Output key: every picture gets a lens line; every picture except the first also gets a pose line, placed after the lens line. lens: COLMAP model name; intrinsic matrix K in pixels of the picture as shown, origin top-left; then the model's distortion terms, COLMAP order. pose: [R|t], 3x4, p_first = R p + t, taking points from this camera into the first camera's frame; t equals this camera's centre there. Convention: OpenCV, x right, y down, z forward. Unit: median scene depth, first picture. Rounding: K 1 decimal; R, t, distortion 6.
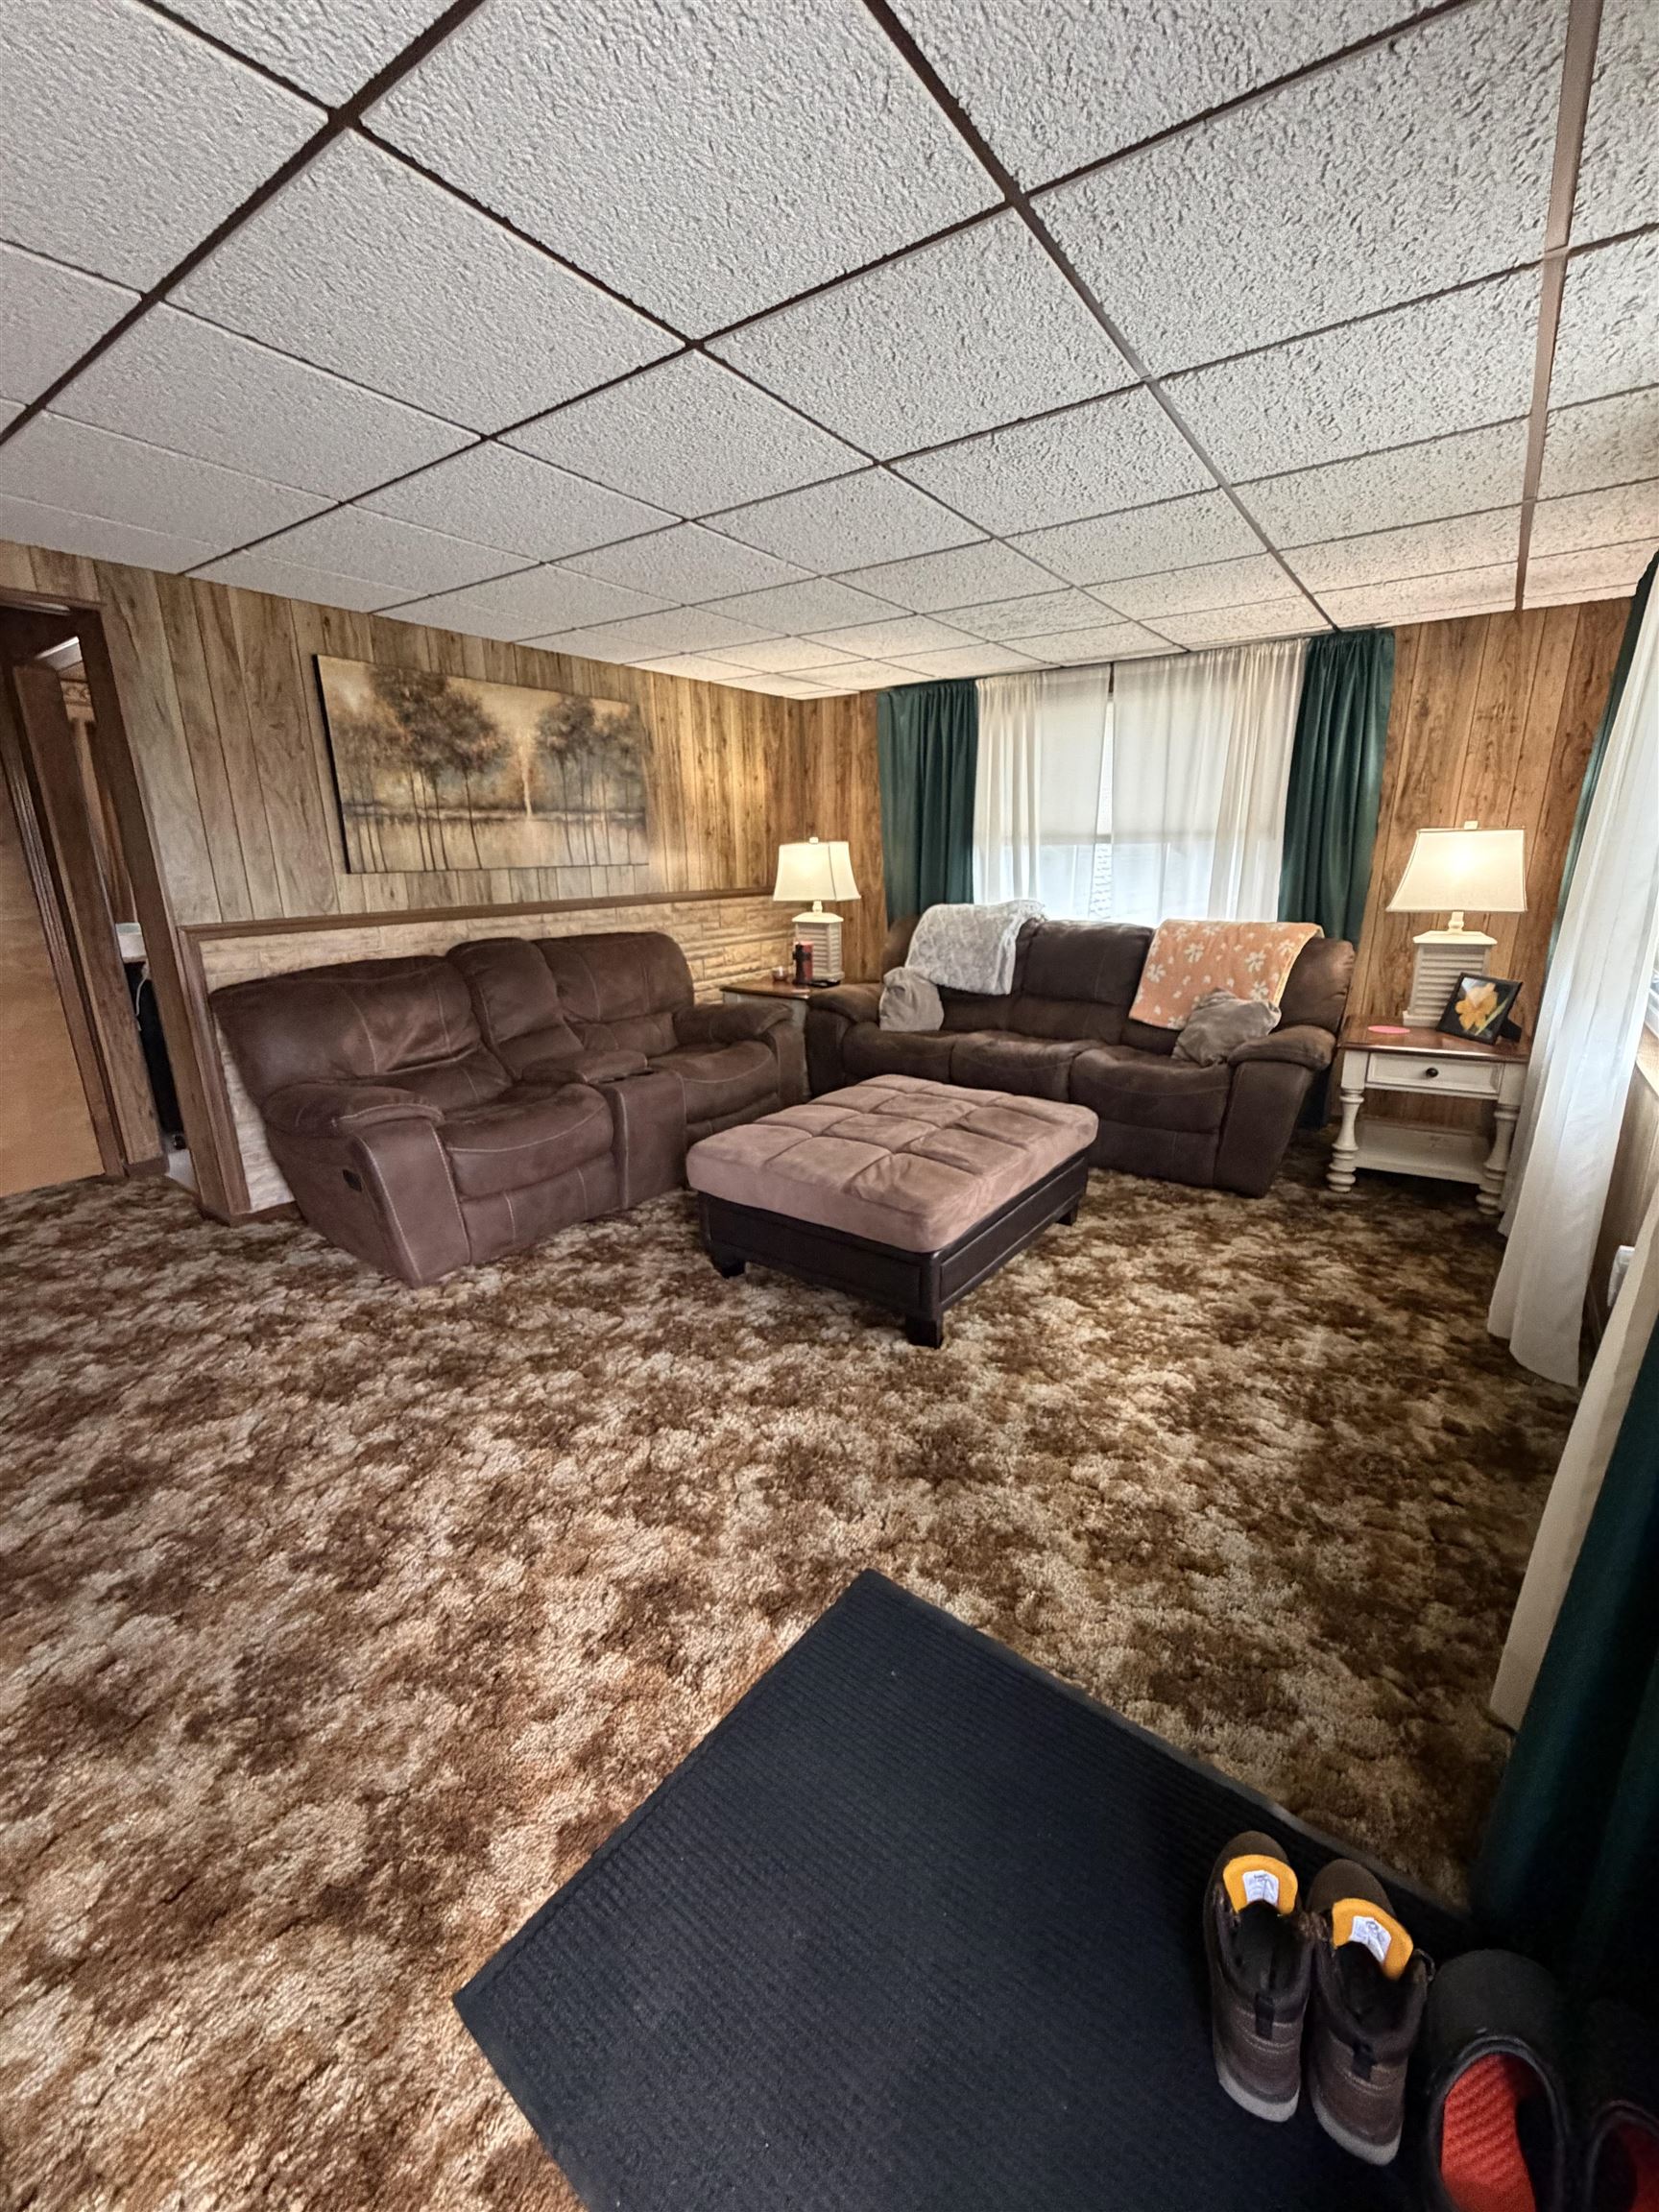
lens RADIAL K [[888.7, 0, 828.4], [0, 888.7, 1099.3], [0, 0, 1]] dist [0.000147, 0.000301]
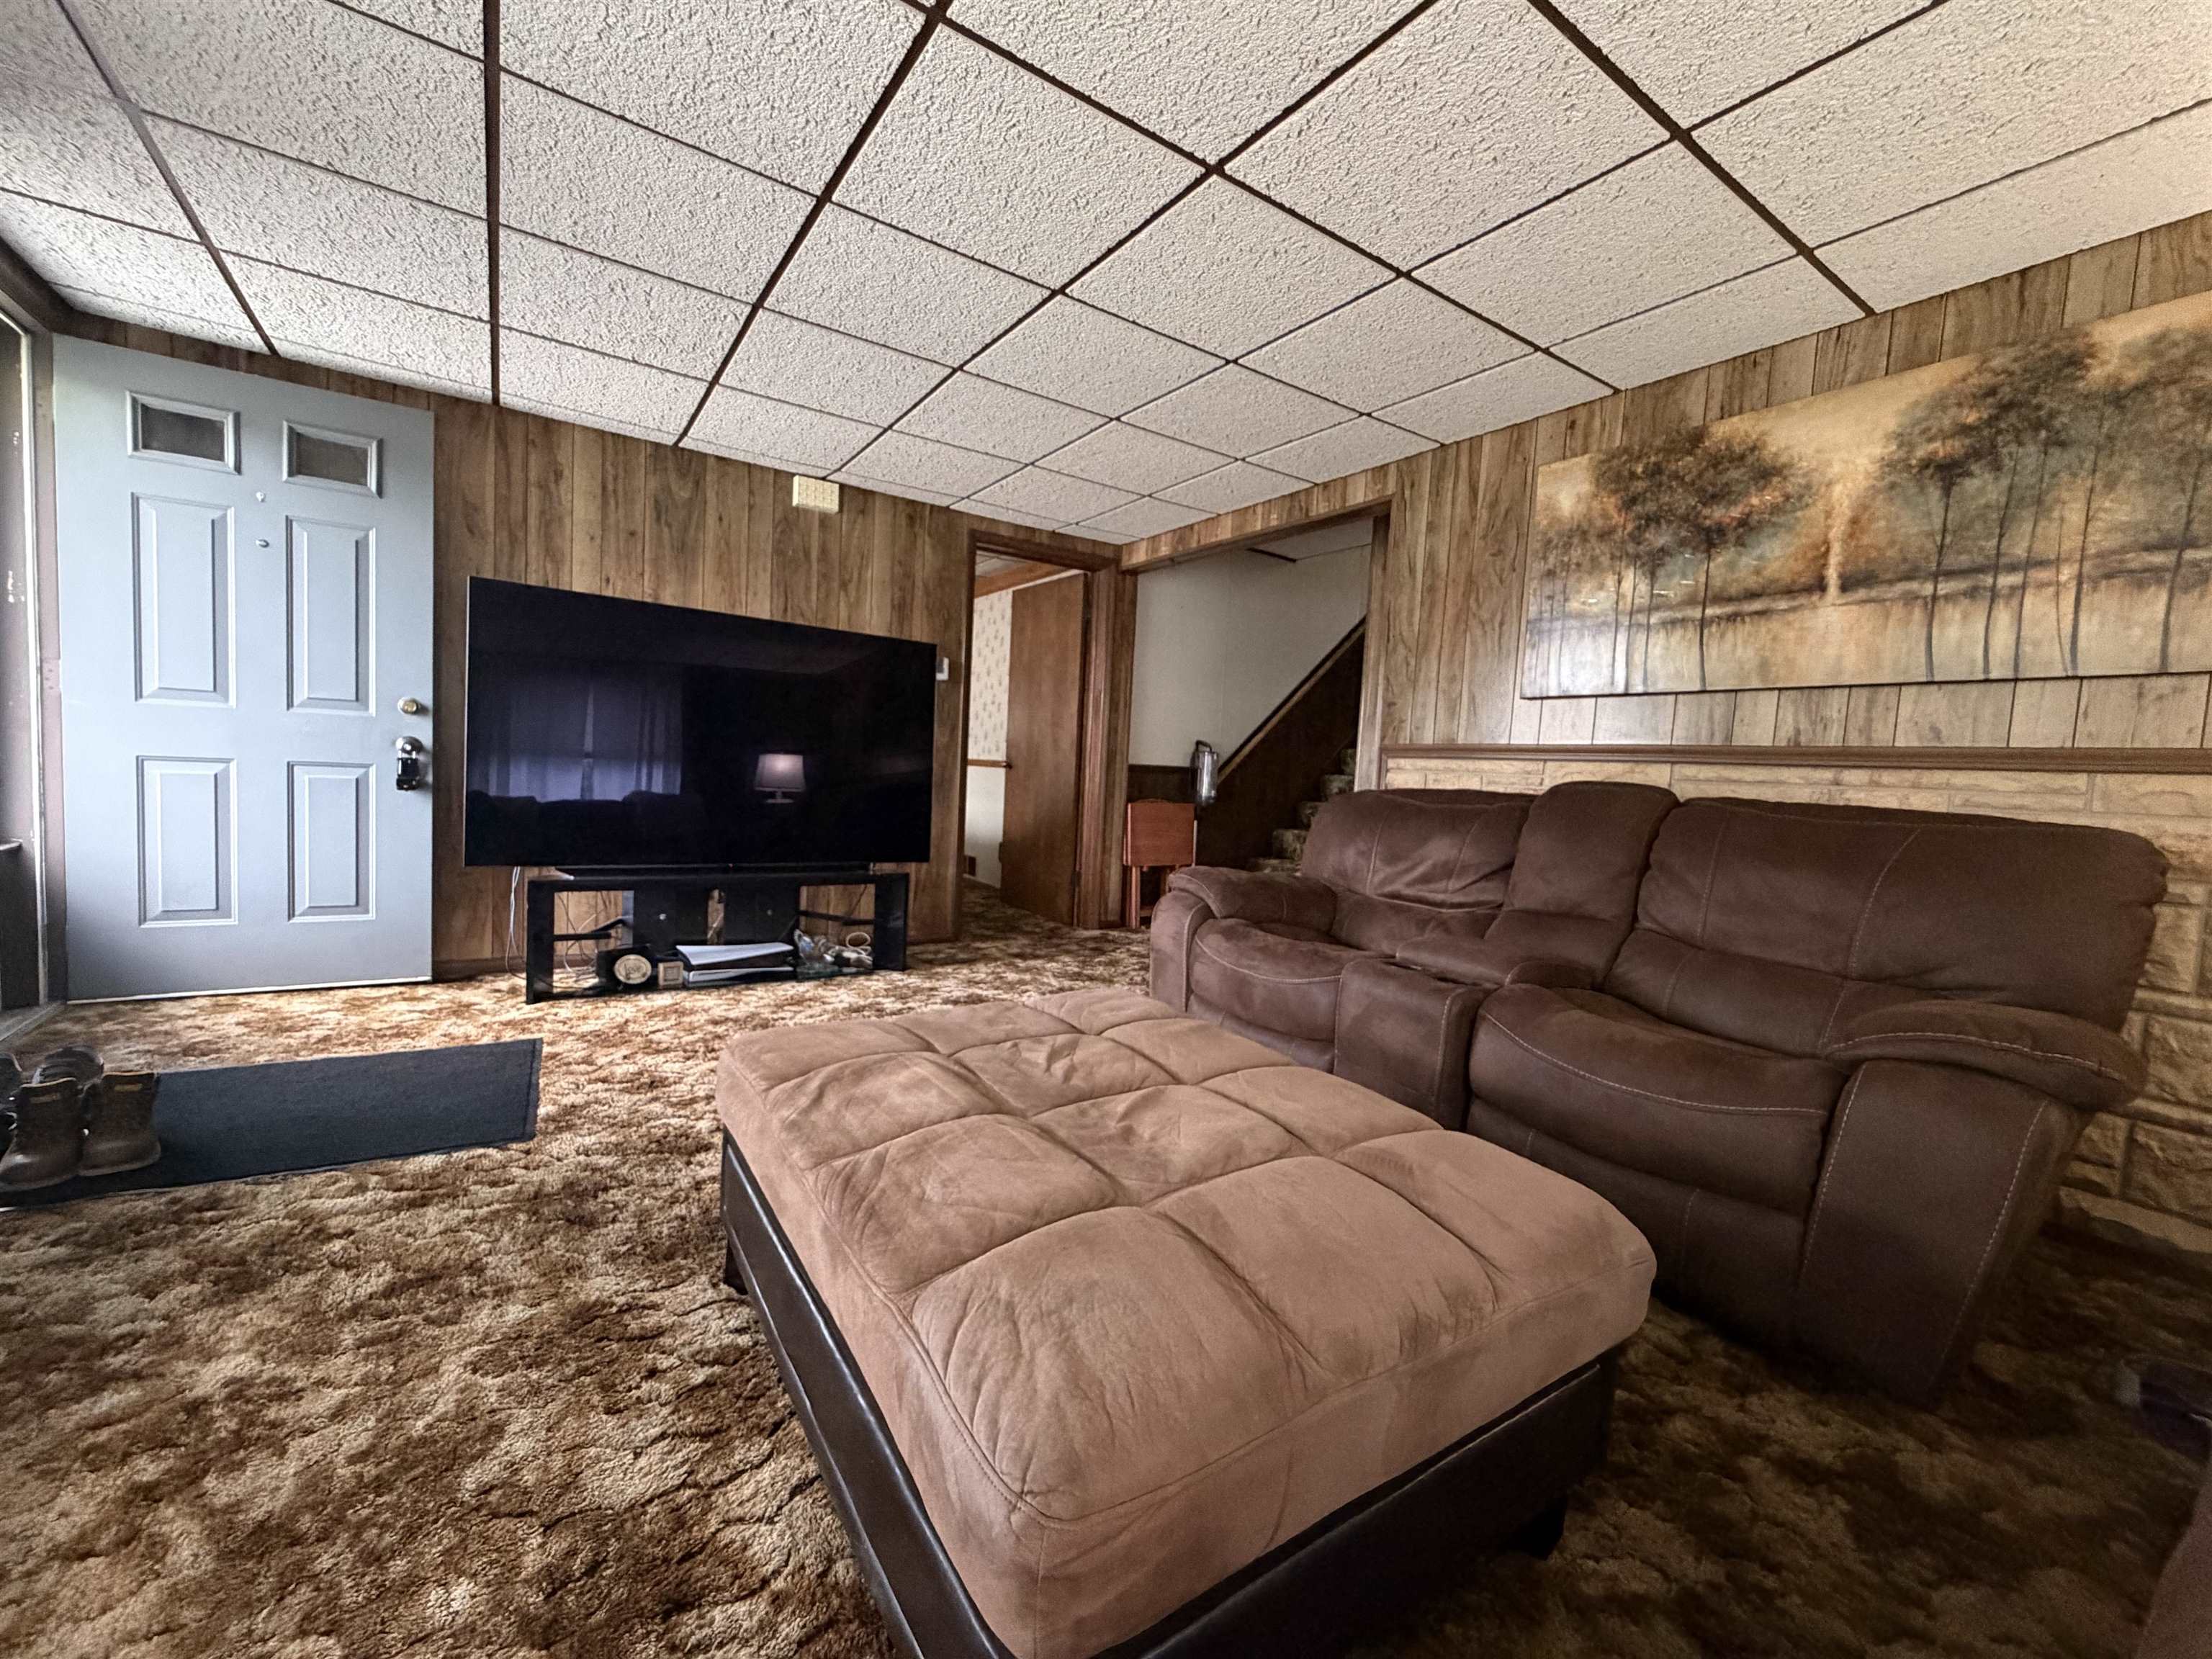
lens RADIAL K [[888.7, 0, 1099.2], [0, 888.7, 829.3], [0, 0, 1]] dist [0.000147, 0.000301]
pose [[-0.352825, 0.056156, -0.934003, 0.433794], [-0.302275, 0.937835, 0.170572, -0.155508], [0.885520, 0.342507, -0.313917, 0.941961]]
